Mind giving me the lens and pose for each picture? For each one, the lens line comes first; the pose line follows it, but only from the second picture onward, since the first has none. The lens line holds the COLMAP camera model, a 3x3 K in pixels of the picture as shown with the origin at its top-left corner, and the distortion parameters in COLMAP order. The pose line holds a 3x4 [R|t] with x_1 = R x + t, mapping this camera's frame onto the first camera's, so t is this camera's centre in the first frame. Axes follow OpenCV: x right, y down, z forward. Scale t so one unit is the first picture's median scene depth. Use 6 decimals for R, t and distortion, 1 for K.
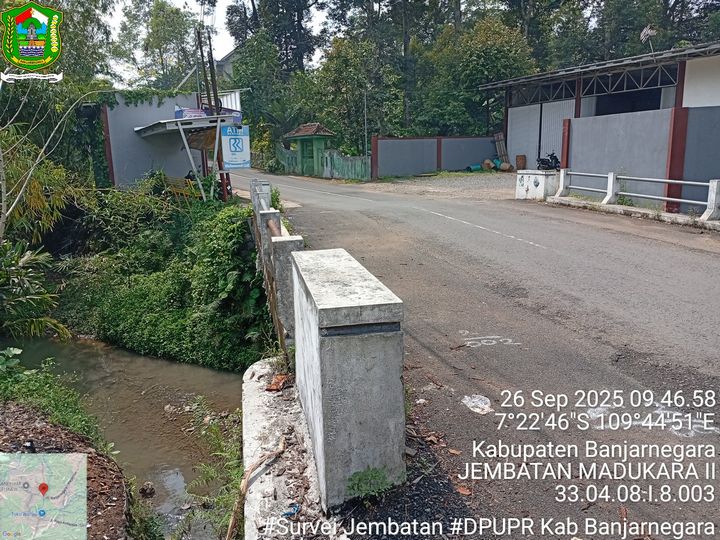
lens RADIAL K [[552.5, 0, 358.3], [0, 552.5, 273.2], [0, 0, 1]] dist [0.096263, -0.203663]
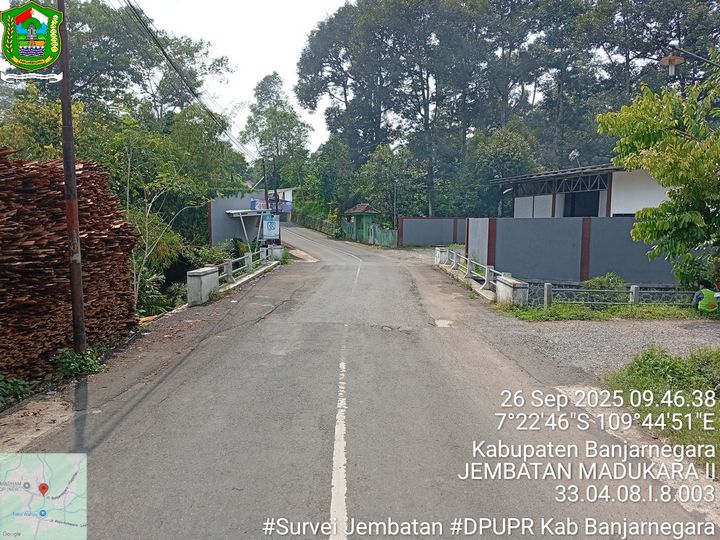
lens RADIAL K [[552.5, 0, 358.3], [0, 552.5, 273.2], [0, 0, 1]] dist [0.096263, -0.203663]
pose [[0.977368, 0.058335, -0.203344, 0.203829], [-0.080389, 0.991538, -0.101936, 0.037354], [0.195677, 0.115976, 0.973786, -0.313932]]
